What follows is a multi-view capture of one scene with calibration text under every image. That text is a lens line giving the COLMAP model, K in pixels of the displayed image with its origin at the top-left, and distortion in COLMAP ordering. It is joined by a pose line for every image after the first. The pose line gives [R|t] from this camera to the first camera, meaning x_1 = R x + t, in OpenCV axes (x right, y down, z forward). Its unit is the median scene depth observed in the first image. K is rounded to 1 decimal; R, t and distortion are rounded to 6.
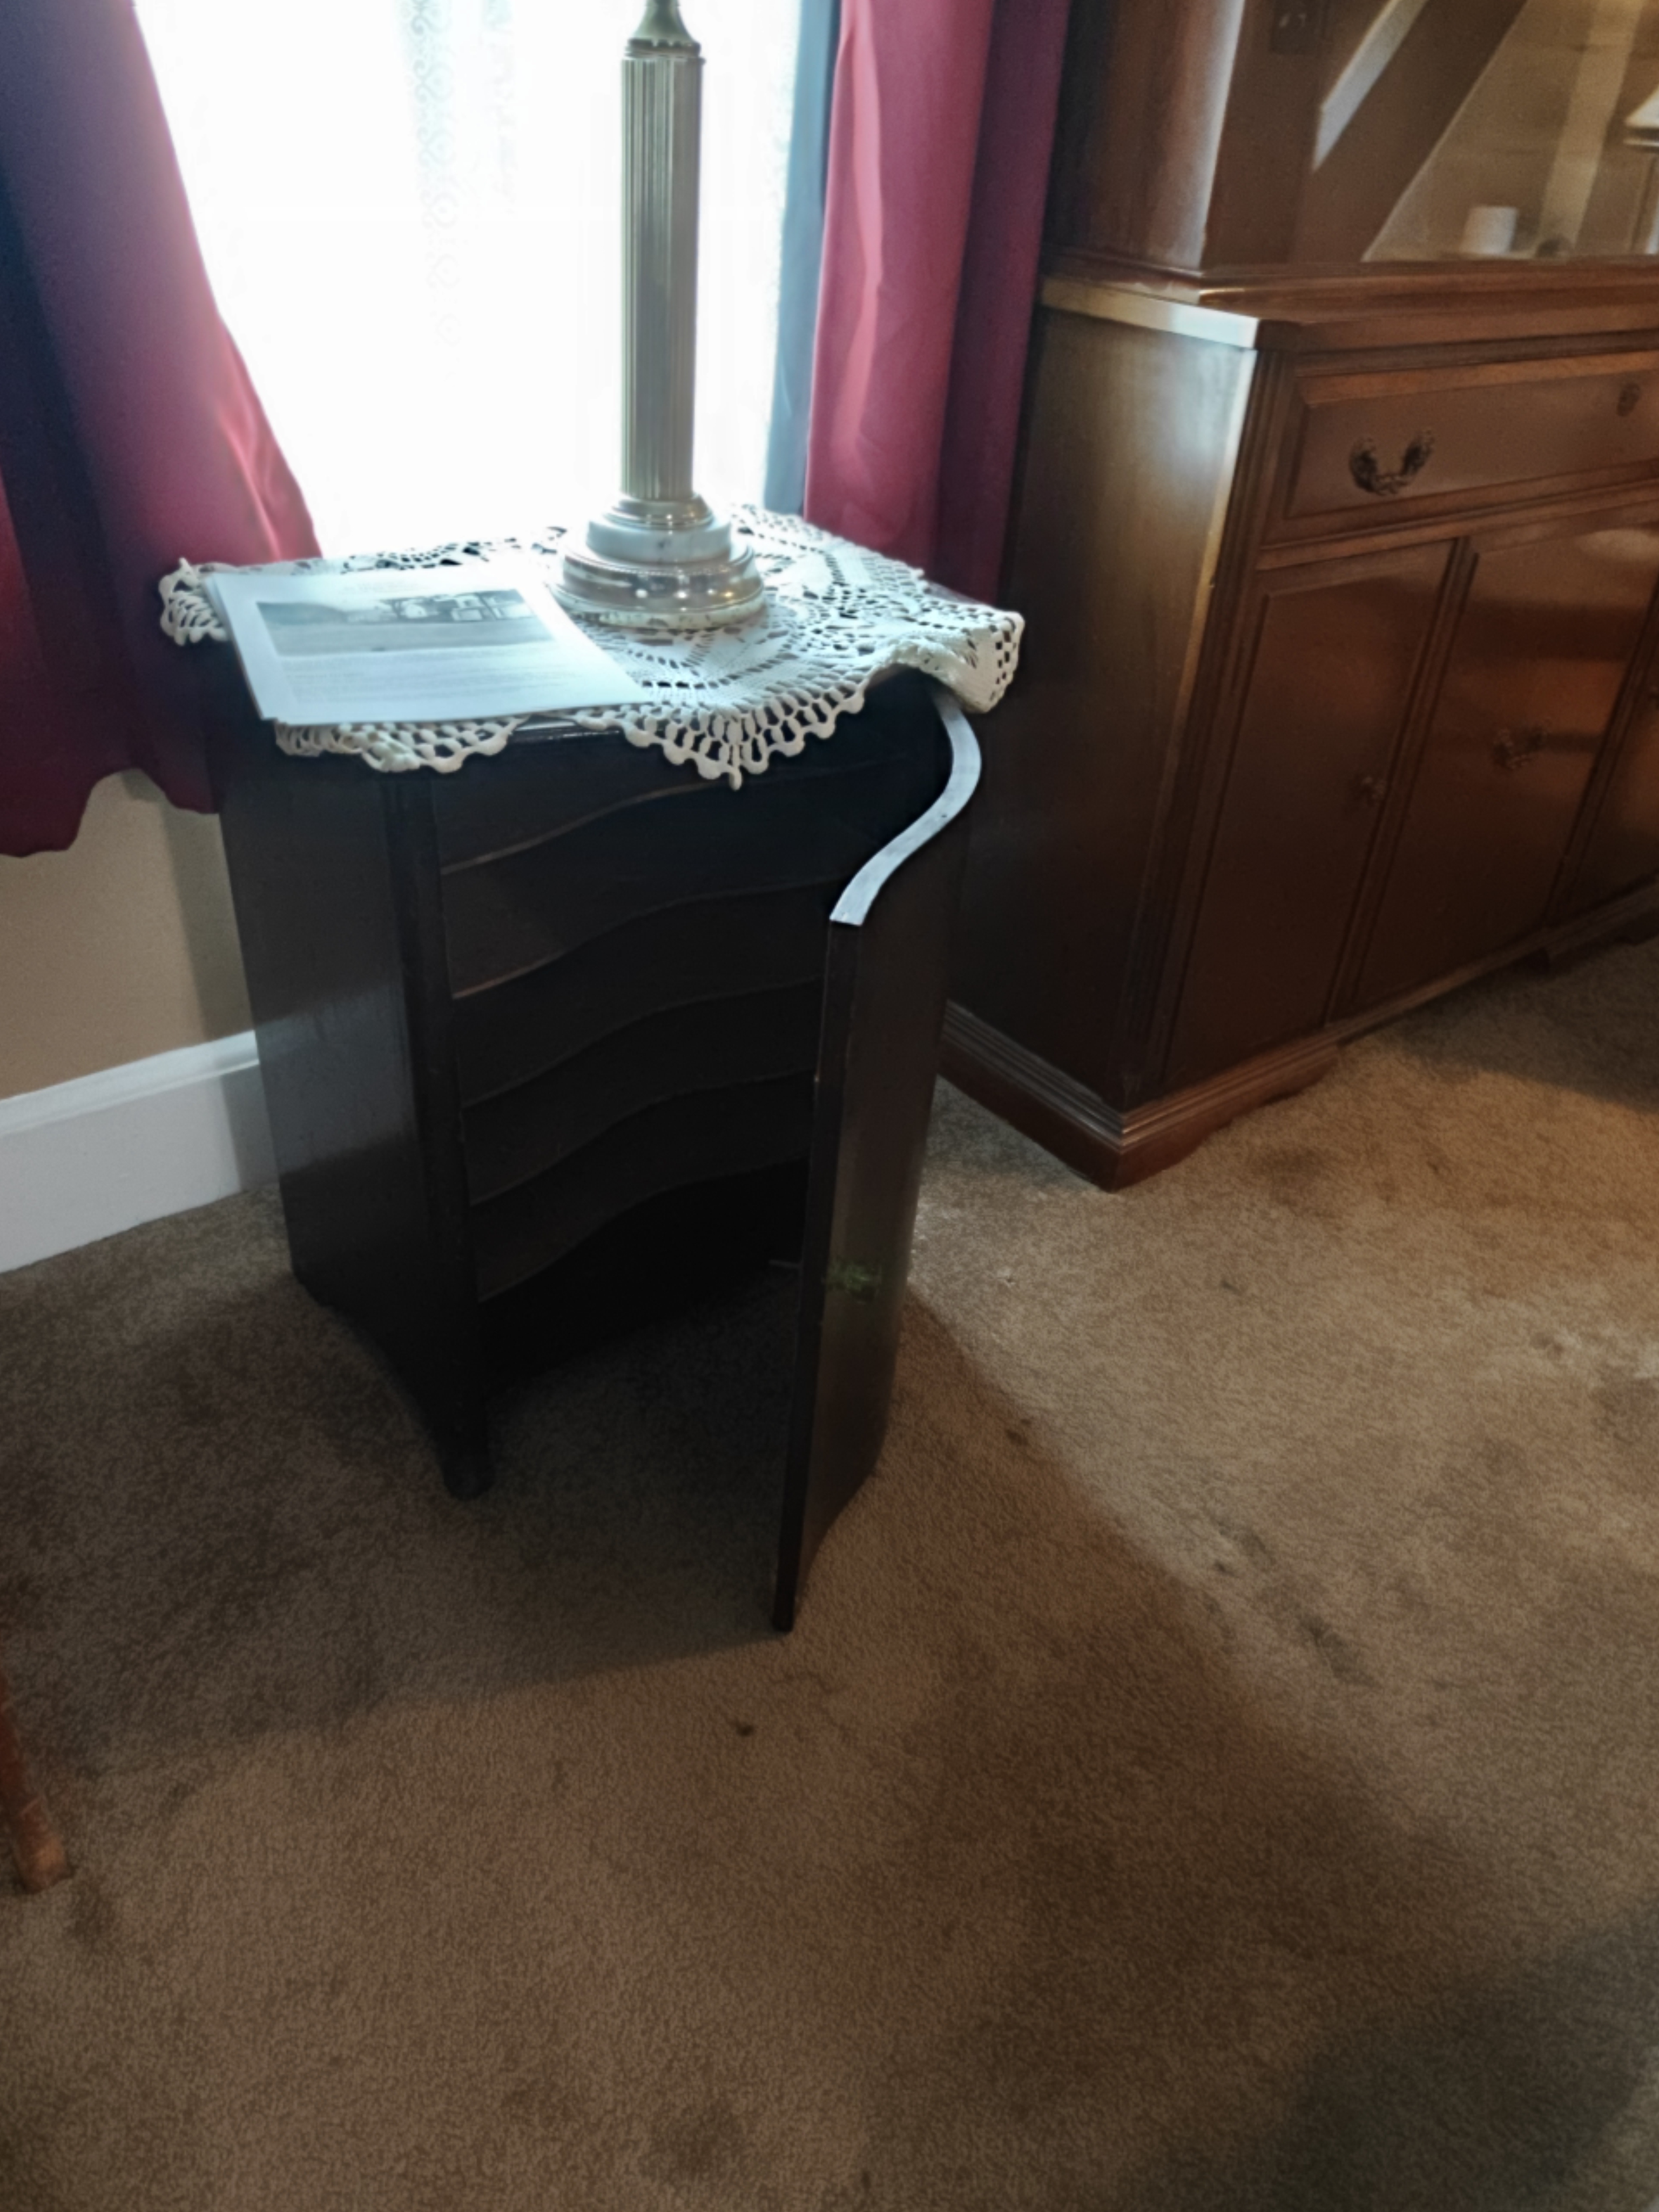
lens RADIAL K [[1558.8, 0, 842.0], [0, 1558.8, 1105.0], [0, 0, 1]] dist [0.005652, -0.000063]
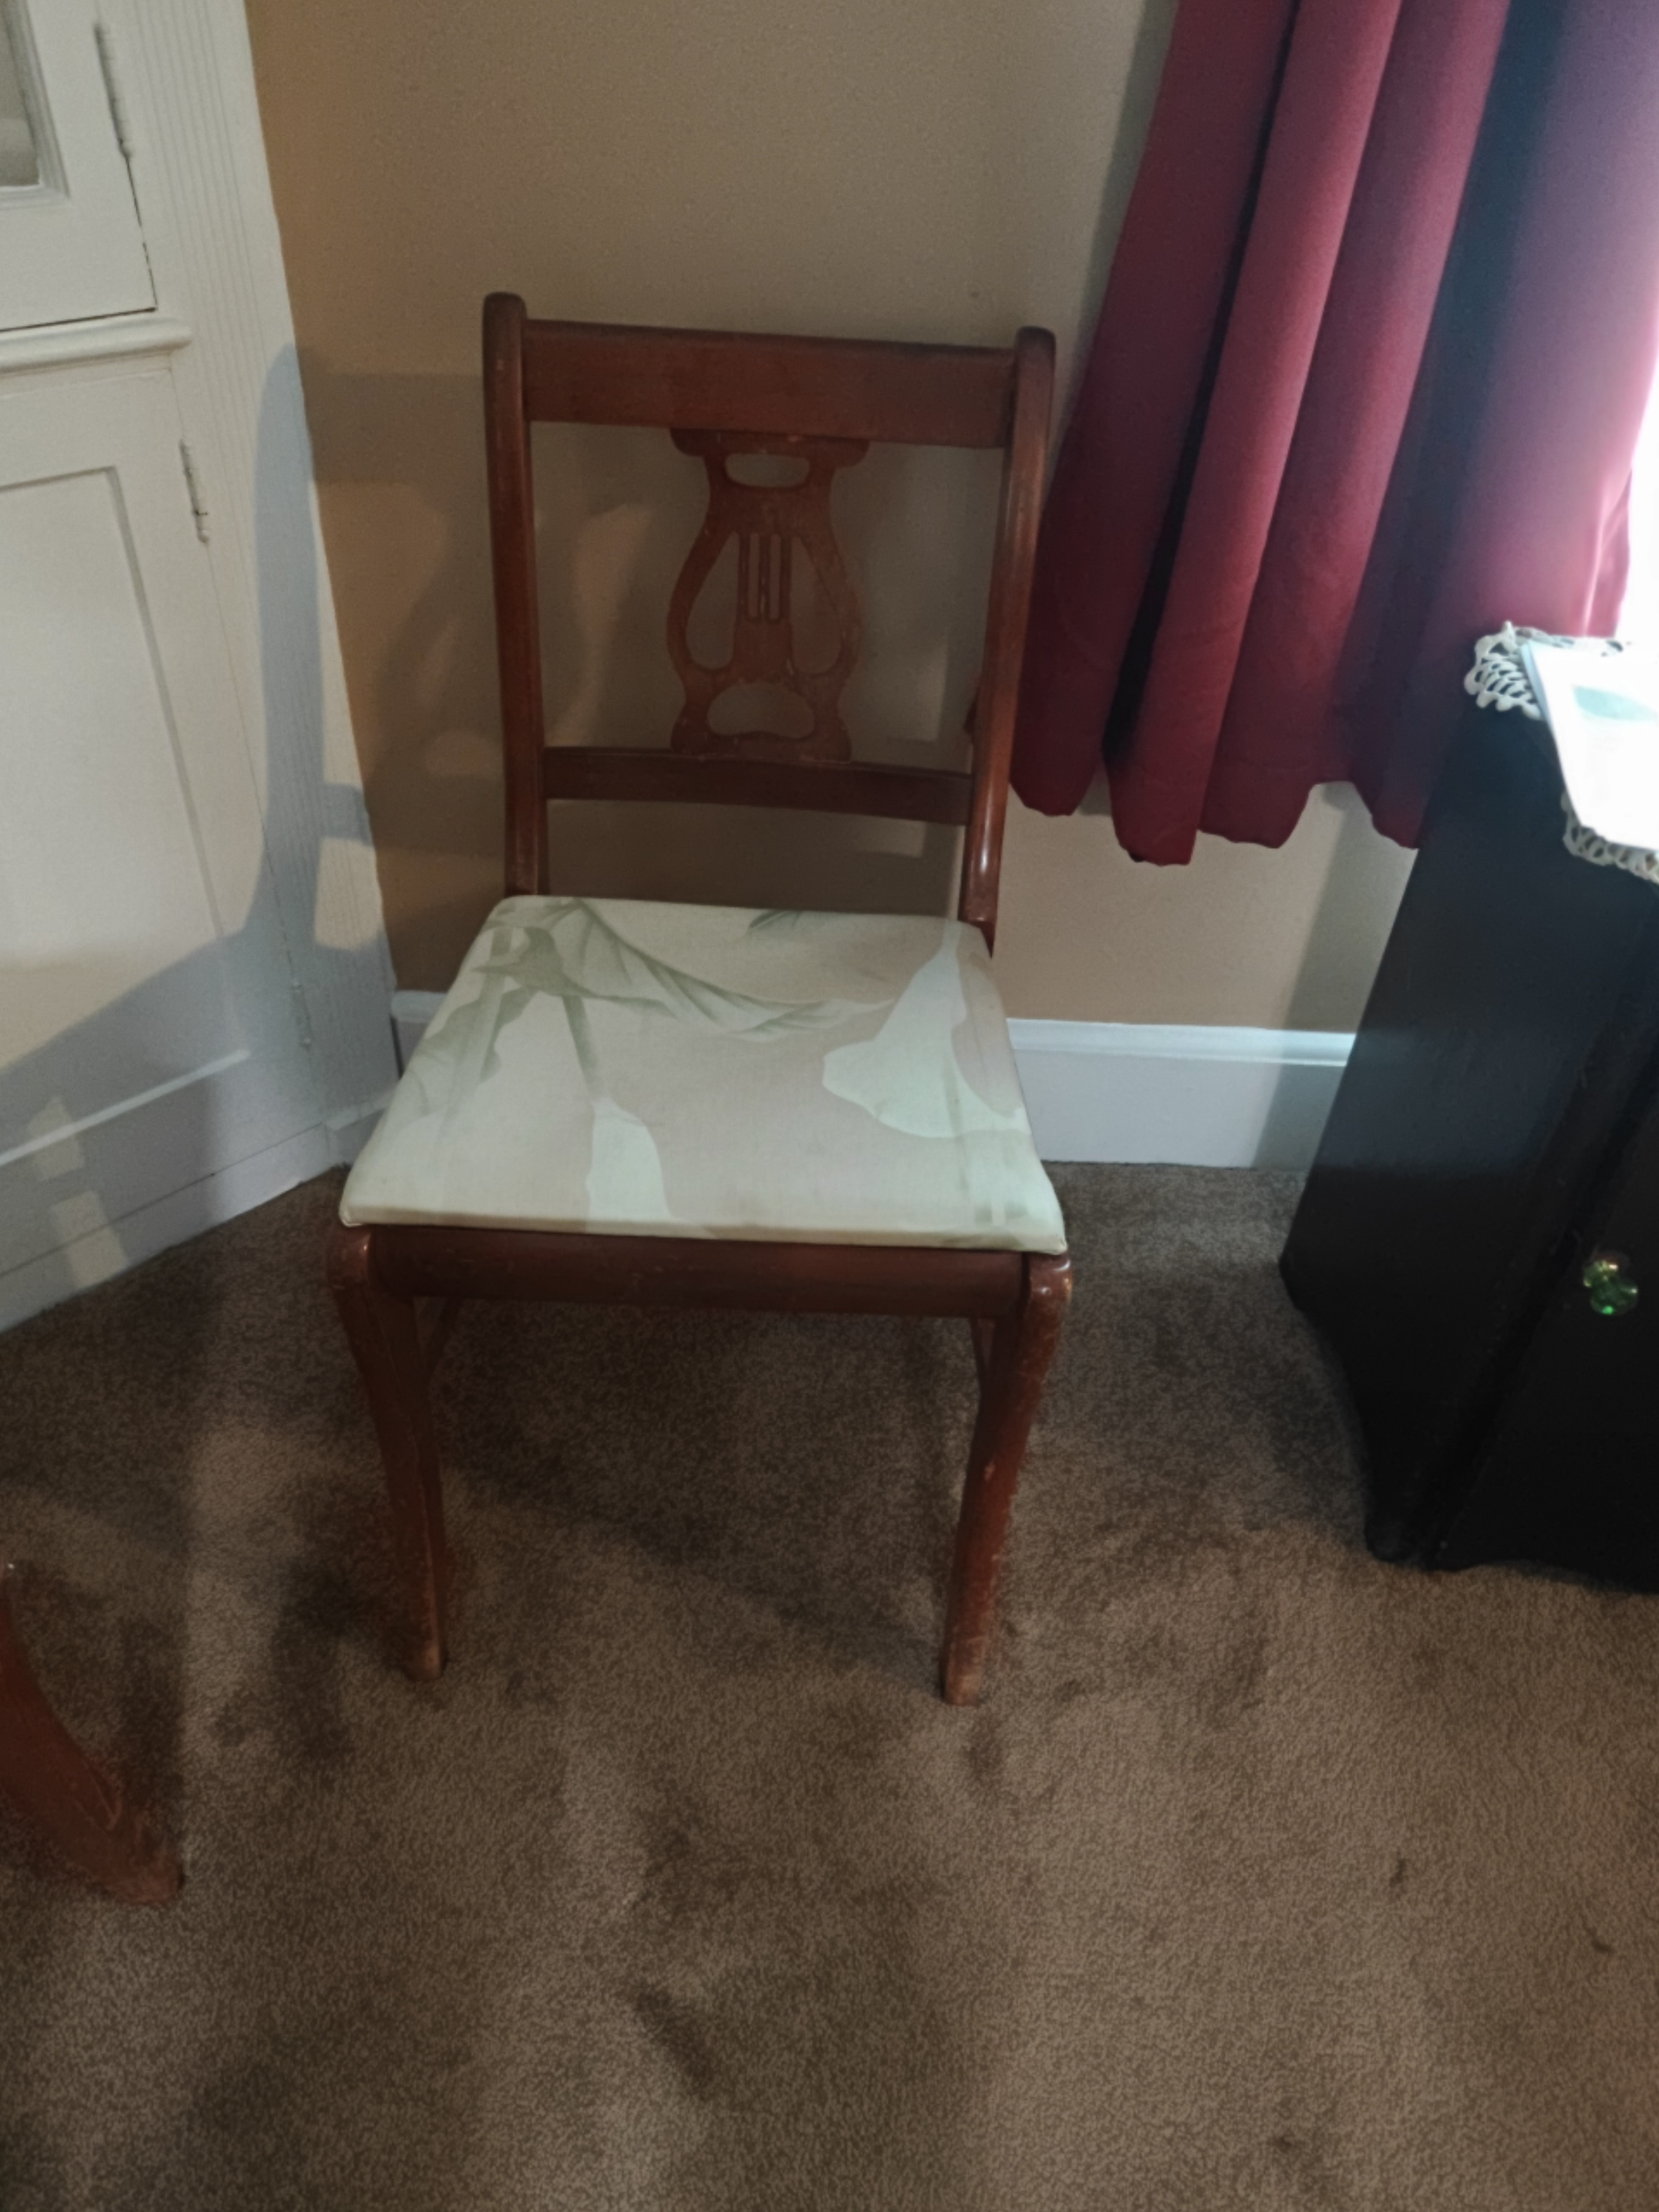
lens RADIAL K [[1558.8, 0, 839.1], [0, 1558.8, 1095.5], [0, 0, 1]] dist [0.005652, -0.000063]
pose [[0.795917, 0.359549, -0.487073, -0.163454], [-0.344079, 0.930621, 0.124716, -0.038048], [0.498122, 0.068328, 0.864411, -0.082680]]
